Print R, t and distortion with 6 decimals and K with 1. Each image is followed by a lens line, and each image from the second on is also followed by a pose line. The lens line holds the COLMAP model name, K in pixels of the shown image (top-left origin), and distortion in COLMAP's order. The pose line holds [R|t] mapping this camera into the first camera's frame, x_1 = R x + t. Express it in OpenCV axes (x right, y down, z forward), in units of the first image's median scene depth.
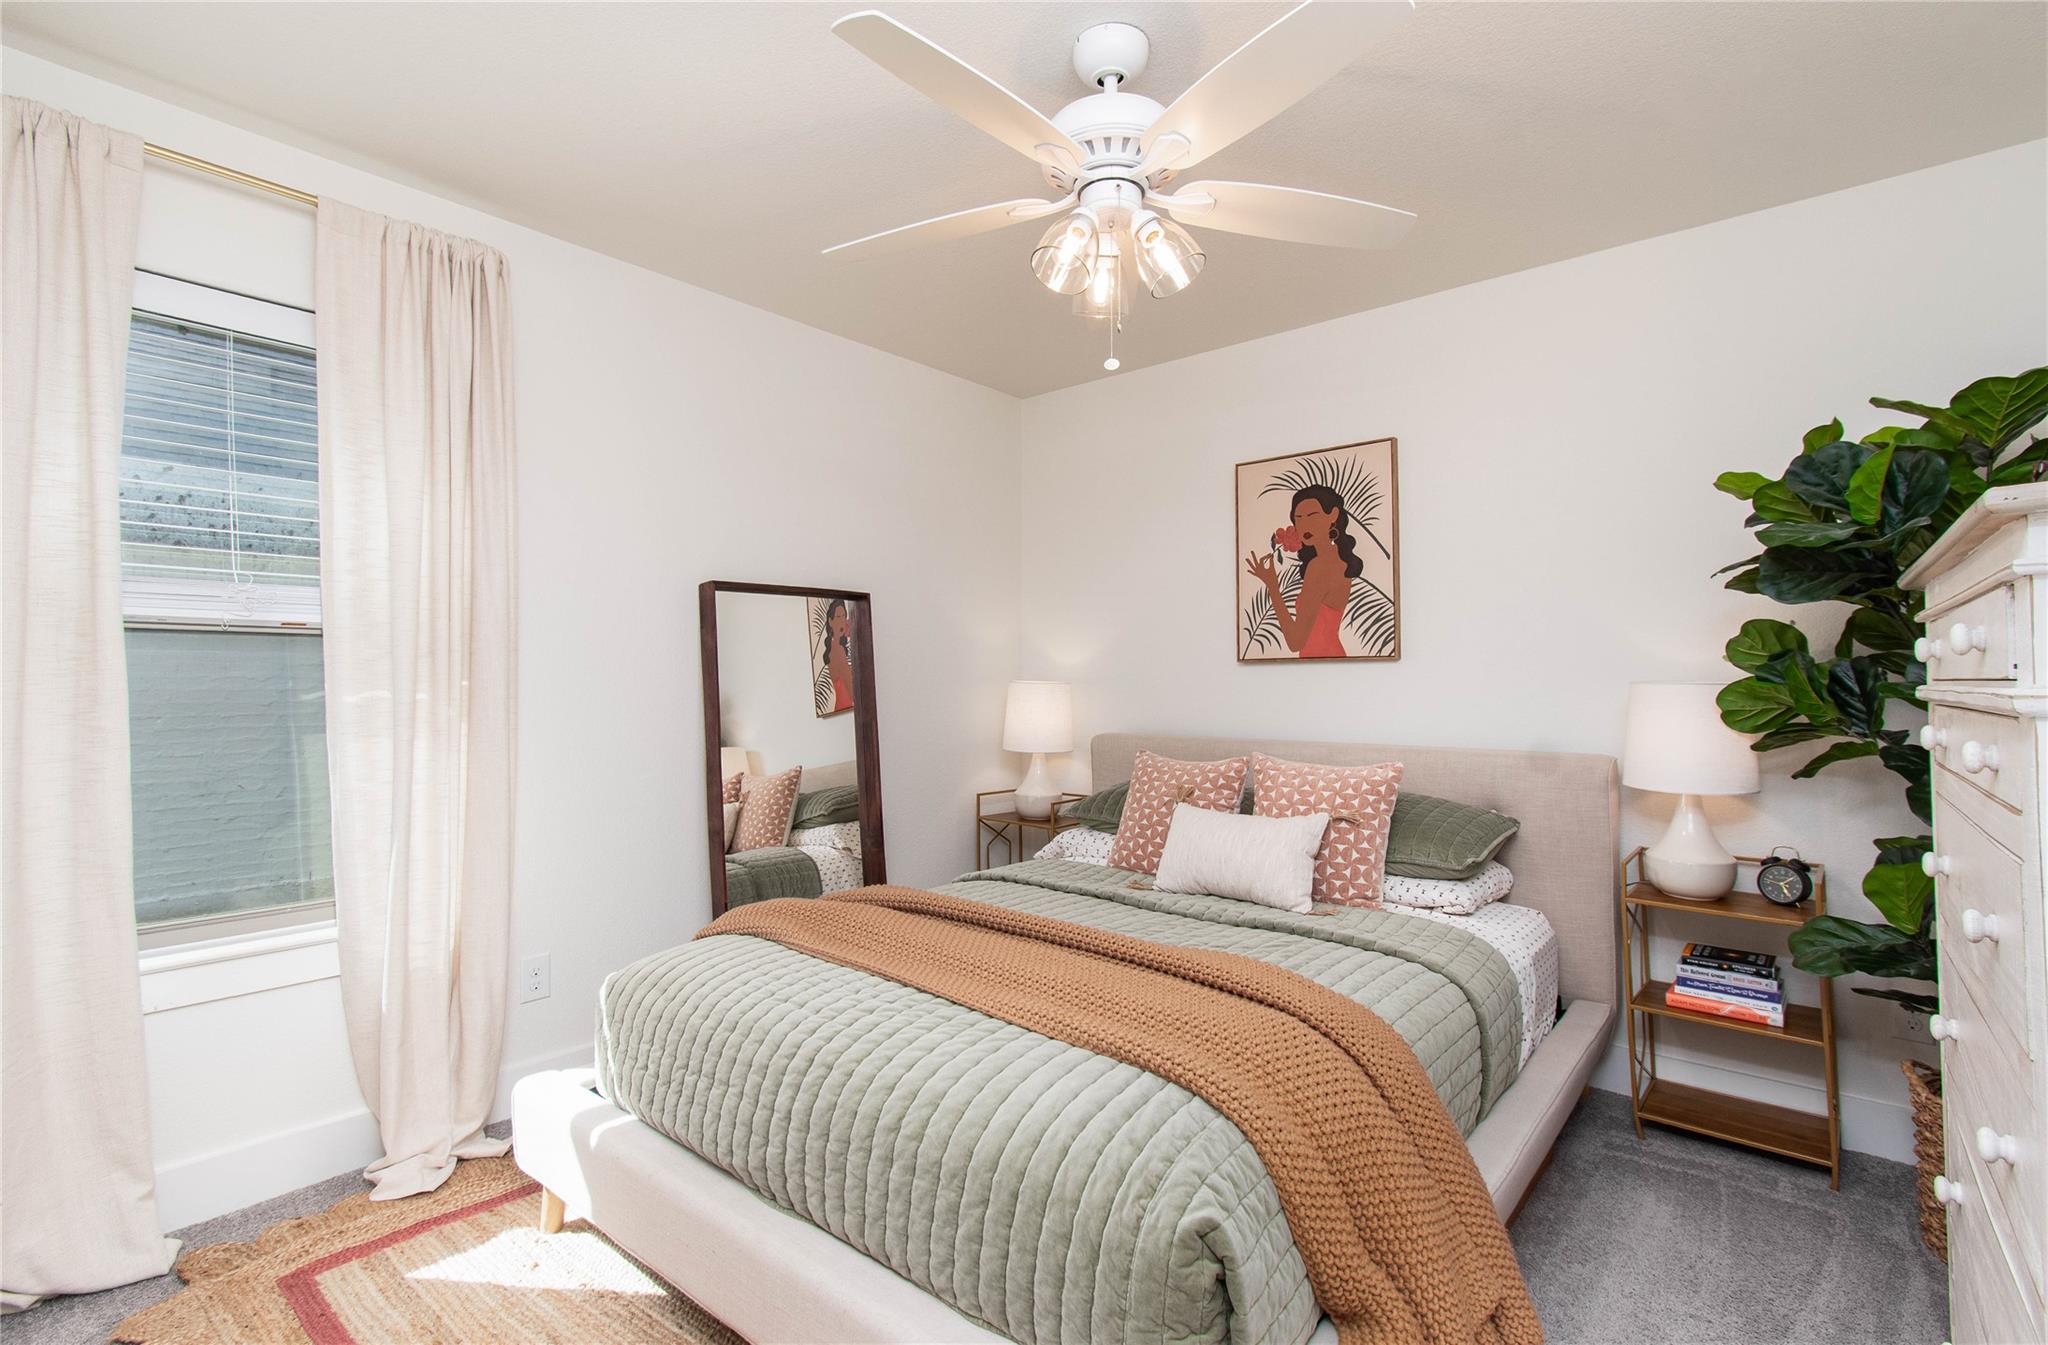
lens RADIAL K [[930.6, 0, 1024.5], [0, 930.6, 654.1], [0, 0, 1]] dist [-0.001071, -0.000103]
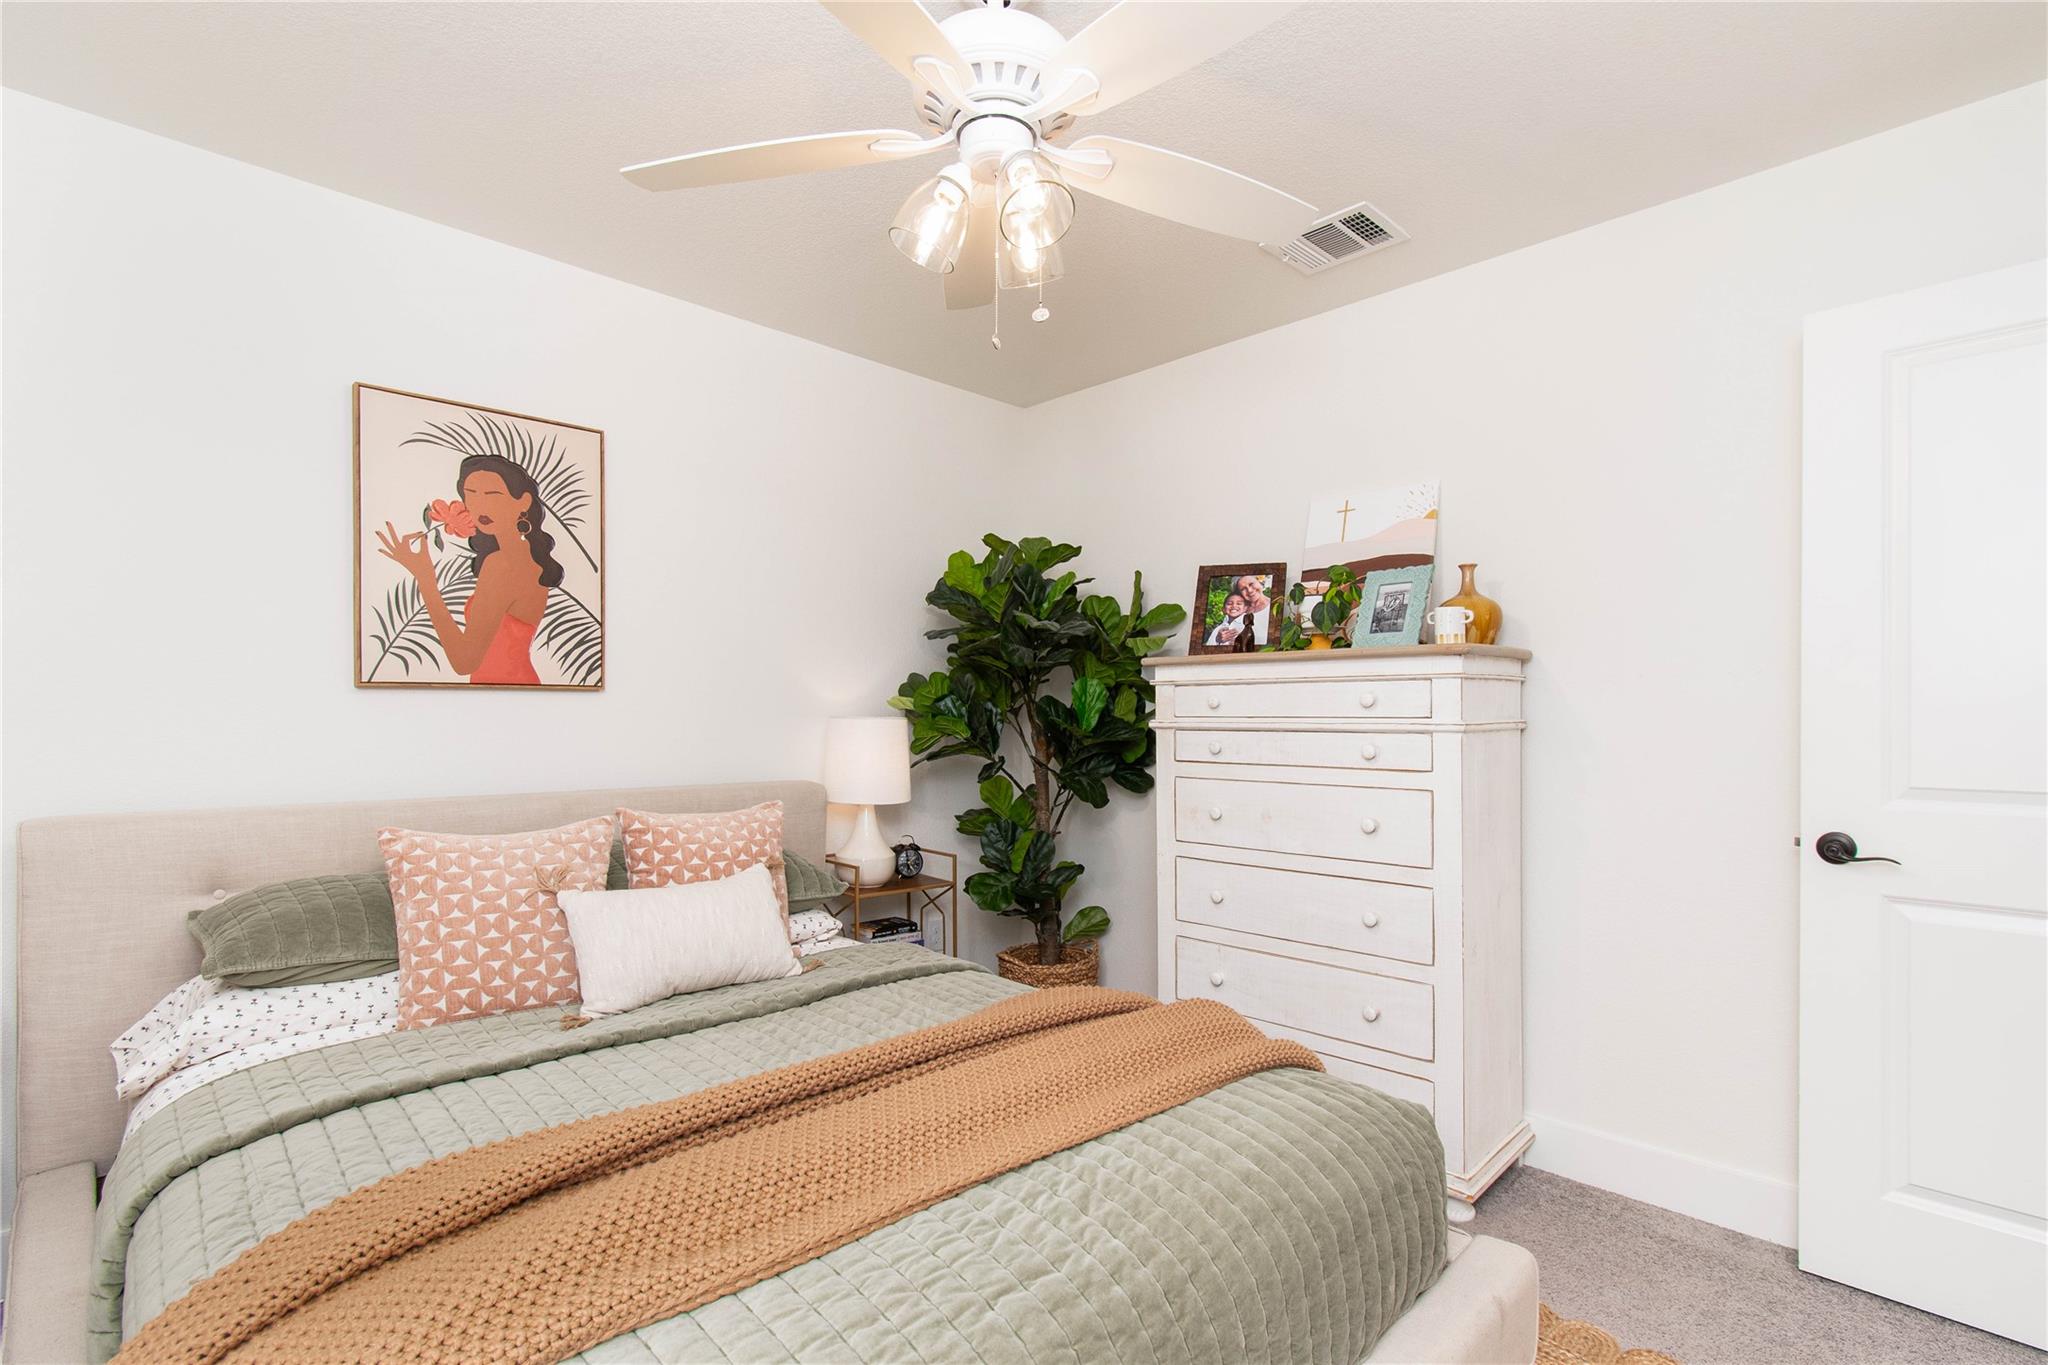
lens RADIAL K [[973.0, 0, 1024.4], [0, 973.0, 712.9], [0, 0, 1]] dist [0.001094, 0.000100]
pose [[0.101383, 0.001826, 0.994846, -0.439577], [-0.032508, 0.999470, 0.001478, 0.012447], [-0.994316, -0.032490, 0.101389, 0.497397]]
